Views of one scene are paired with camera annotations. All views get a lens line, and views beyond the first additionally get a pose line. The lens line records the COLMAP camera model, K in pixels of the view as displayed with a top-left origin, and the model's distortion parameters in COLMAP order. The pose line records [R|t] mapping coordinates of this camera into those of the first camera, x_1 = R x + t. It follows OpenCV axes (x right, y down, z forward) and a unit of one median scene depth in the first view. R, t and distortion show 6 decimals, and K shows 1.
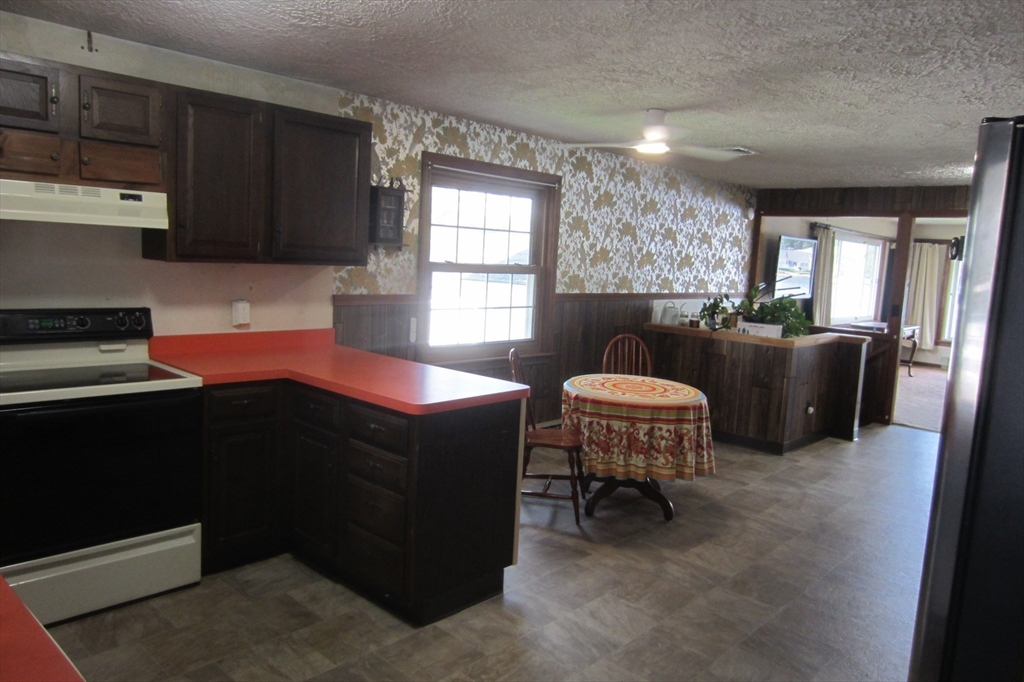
lens RADIAL K [[741.3, 0, 513.5], [0, 741.3, 339.2], [0, 0, 1]] dist [-0.005776, -0.001295]
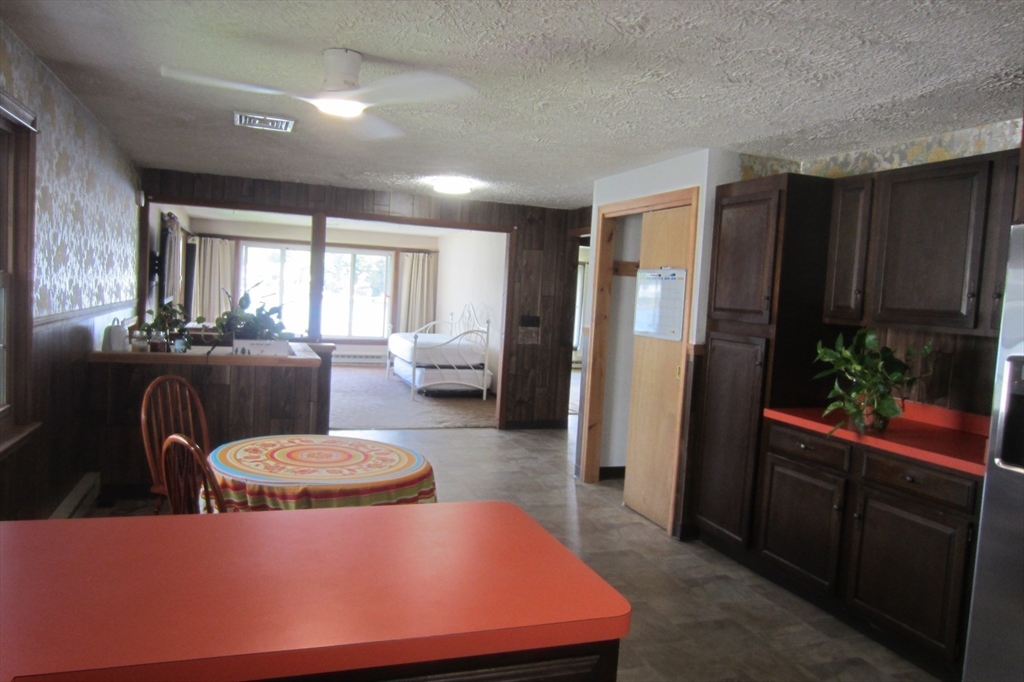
lens RADIAL K [[741.3, 0, 512.6], [0, 741.3, 342.4], [0, 0, 1]] dist [-0.005776, -0.001295]
pose [[0.460315, -0.088187, 0.883365, -0.256601], [0.071895, 0.995489, 0.061916, -0.048677], [-0.884840, 0.035008, 0.464578, 0.375541]]
